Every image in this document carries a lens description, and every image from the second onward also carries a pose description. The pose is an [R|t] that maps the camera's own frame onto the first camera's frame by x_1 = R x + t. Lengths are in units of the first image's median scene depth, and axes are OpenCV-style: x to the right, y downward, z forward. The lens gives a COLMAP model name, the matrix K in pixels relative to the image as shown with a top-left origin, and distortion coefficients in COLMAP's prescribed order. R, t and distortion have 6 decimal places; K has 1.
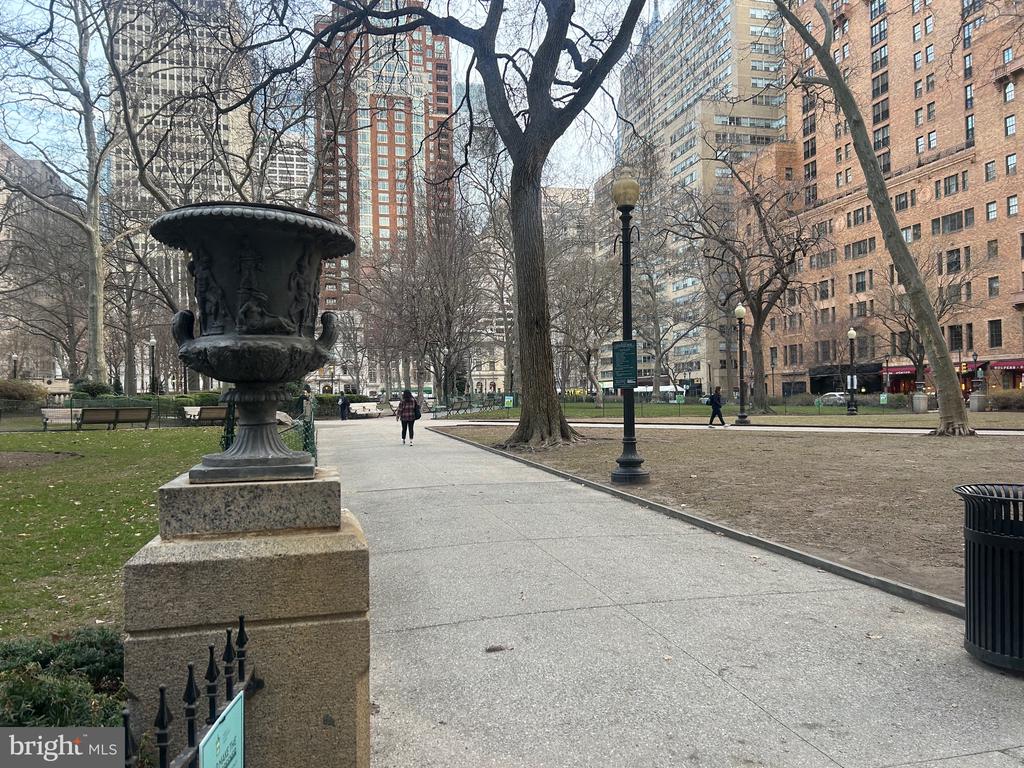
lens RADIAL K [[771.8, 0, 516.6], [0, 771.8, 385.6], [0, 0, 1]] dist [0.060089, -0.070860]
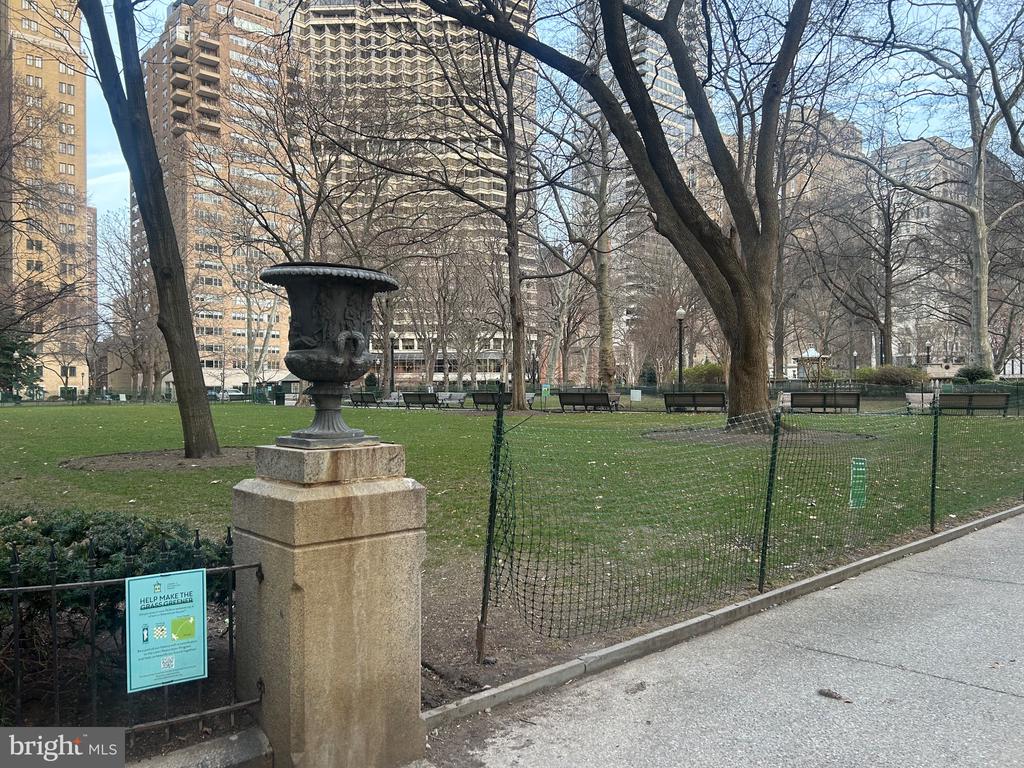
lens RADIAL K [[771.8, 0, 517.1], [0, 771.8, 385.9], [0, 0, 1]] dist [0.060089, -0.070860]
pose [[0.451492, 0.005426, -0.892258, 0.099257], [0.013049, 0.999834, 0.012683, -0.000758], [0.892180, -0.017369, 0.451347, 0.058827]]
